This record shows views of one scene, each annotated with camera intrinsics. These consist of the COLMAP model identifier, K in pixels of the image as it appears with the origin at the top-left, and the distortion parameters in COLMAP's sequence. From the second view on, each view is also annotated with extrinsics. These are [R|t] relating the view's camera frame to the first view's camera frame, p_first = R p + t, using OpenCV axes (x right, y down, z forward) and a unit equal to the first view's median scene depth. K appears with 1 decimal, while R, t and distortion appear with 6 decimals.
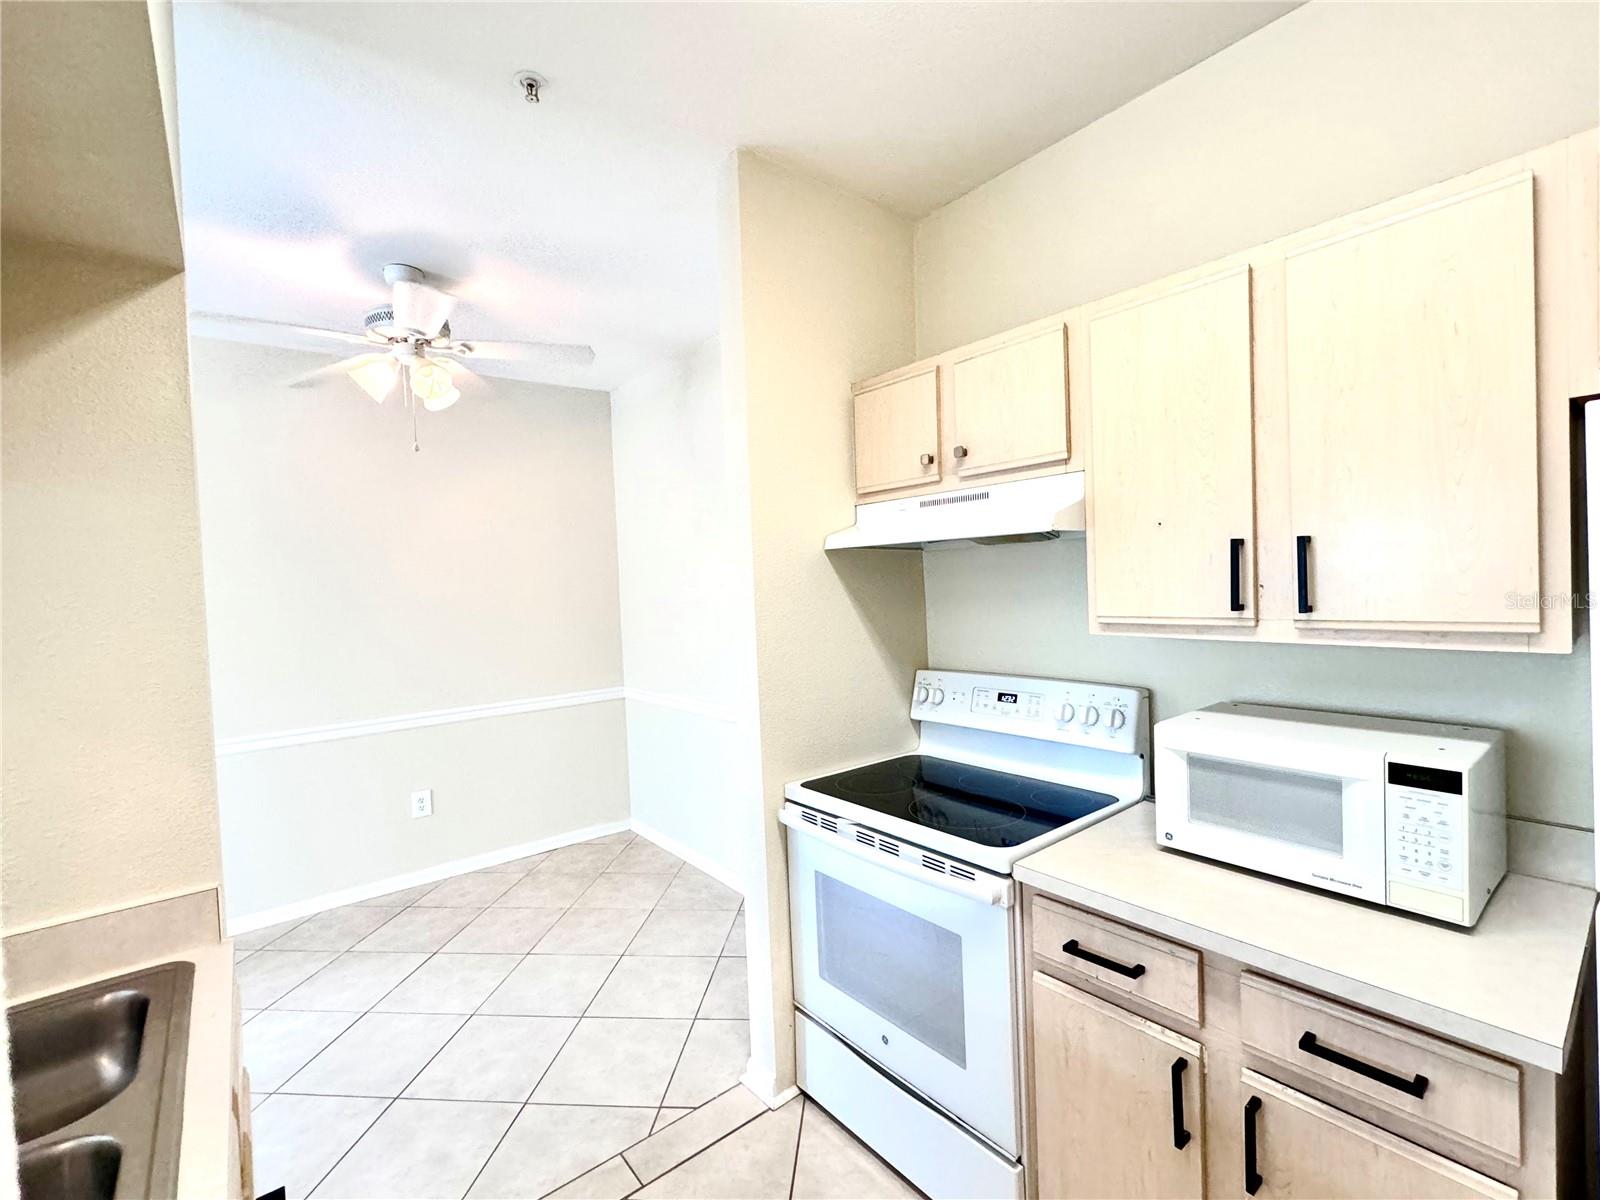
lens RADIAL K [[702.2, 0, 800.0], [0, 702.2, 600.0], [0, 0, 1]] dist [0.000640, -0.000132]
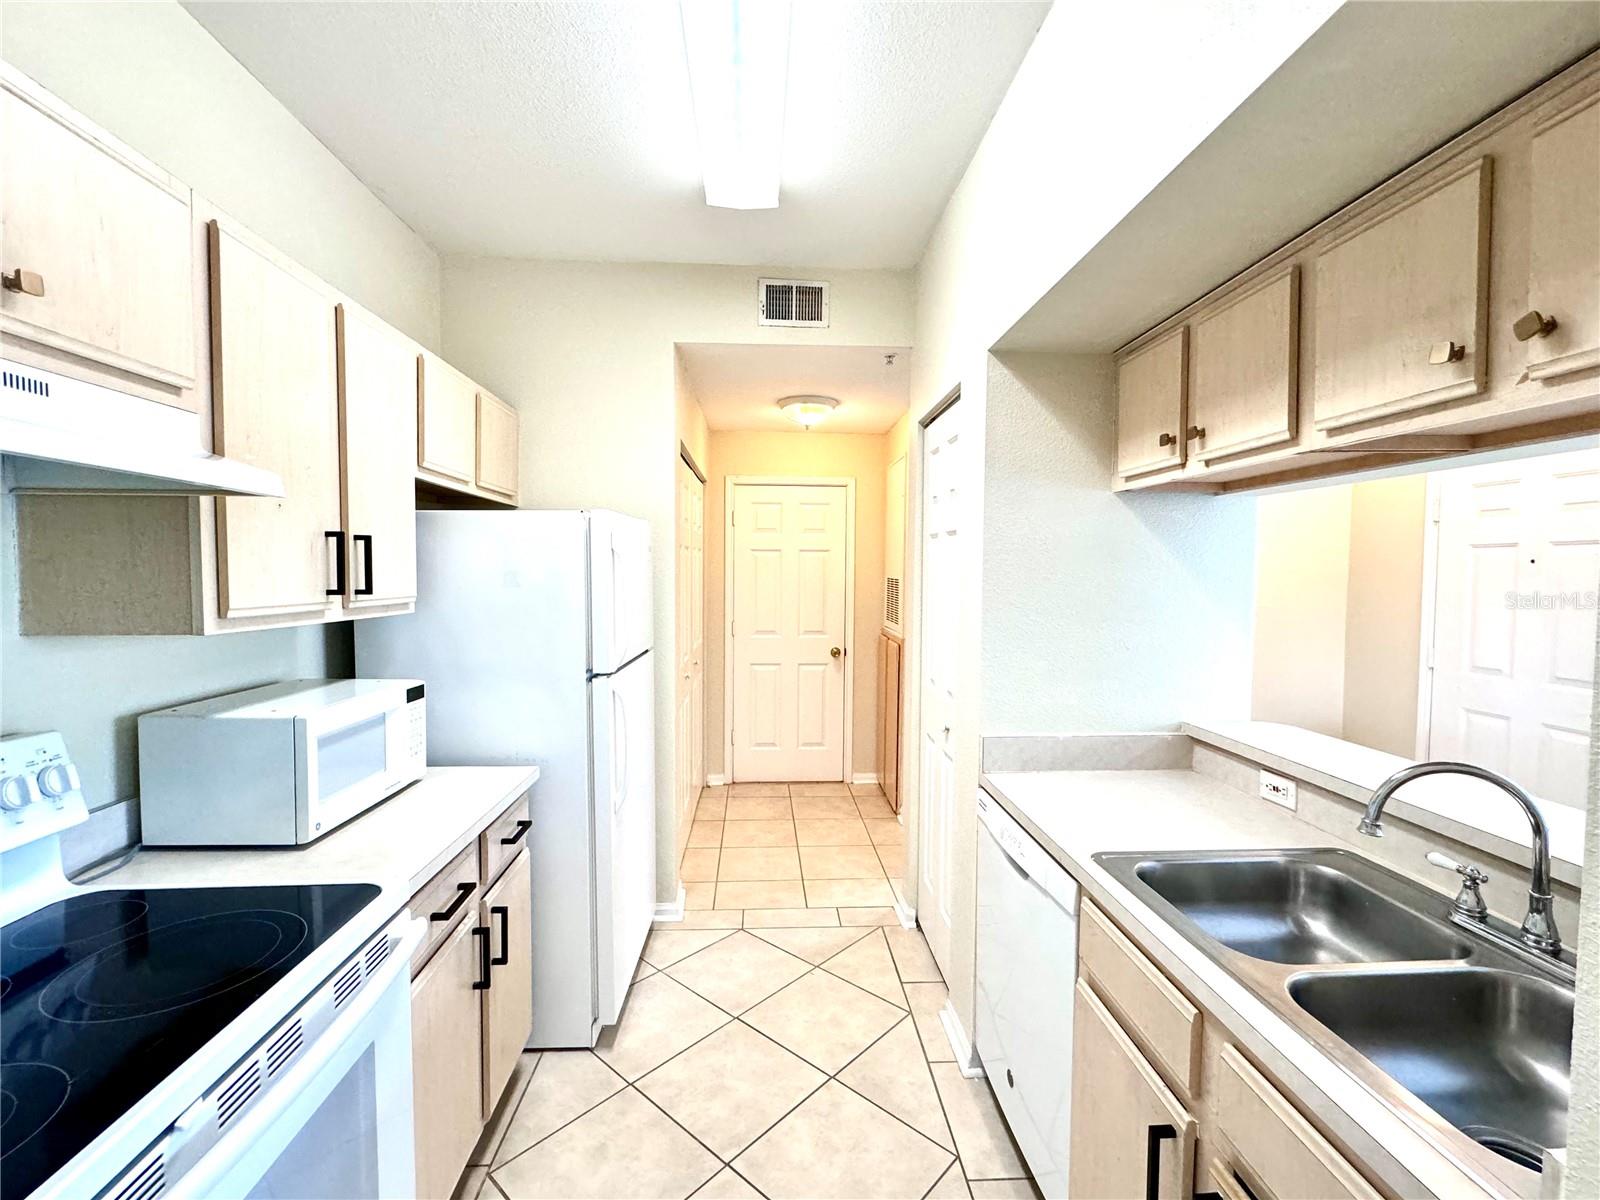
lens RADIAL K [[702.2, 0, 800.0], [0, 702.2, 600.0], [0, 0, 1]] dist [0.000640, -0.000132]
pose [[-0.811815, 0.007898, 0.583861, -0.425162], [0.038105, 0.998494, 0.039475, 0.001921], [-0.582670, 0.054294, -0.810893, 0.958910]]
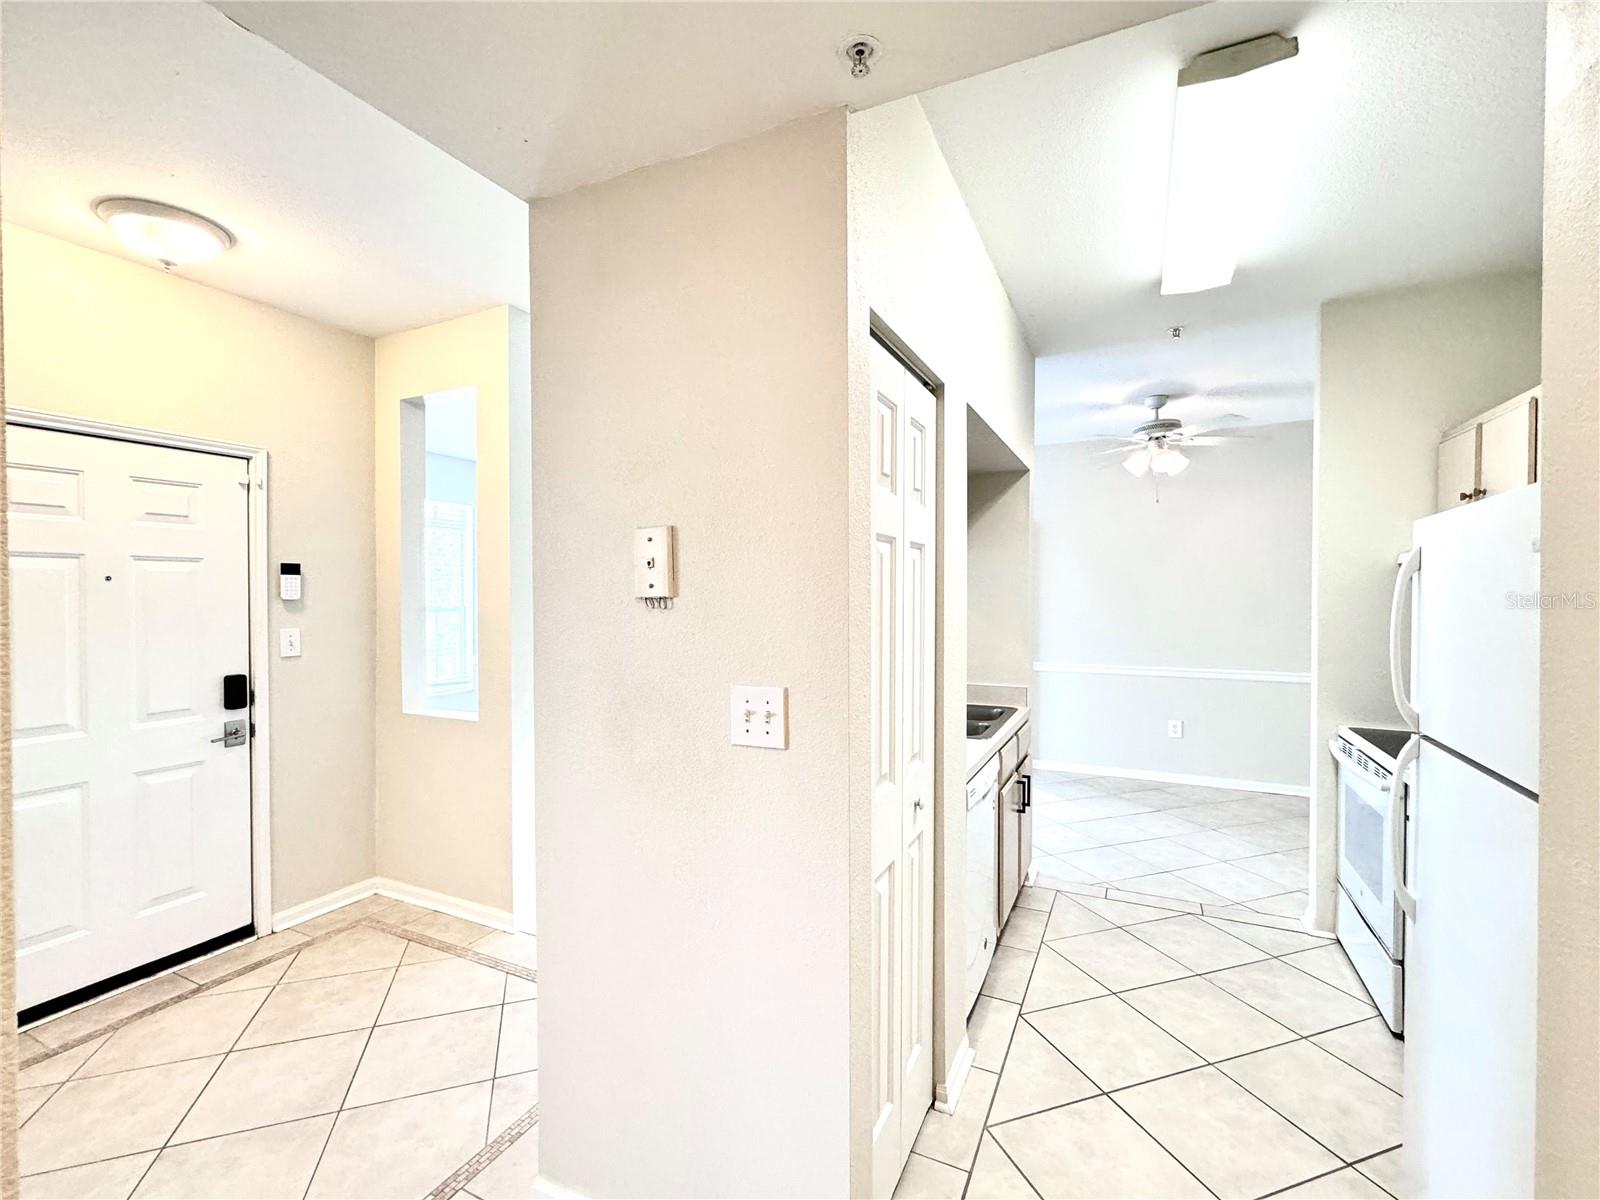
lens RADIAL K [[702.2, 0, 800.0], [0, 702.2, 600.0], [0, 0, 1]] dist [0.000640, -0.000132]
pose [[0.424769, 0.047454, -0.904057, 0.748404], [-0.036590, 0.998709, 0.035231, -0.009641], [0.904562, 0.018114, 0.425957, -0.587024]]
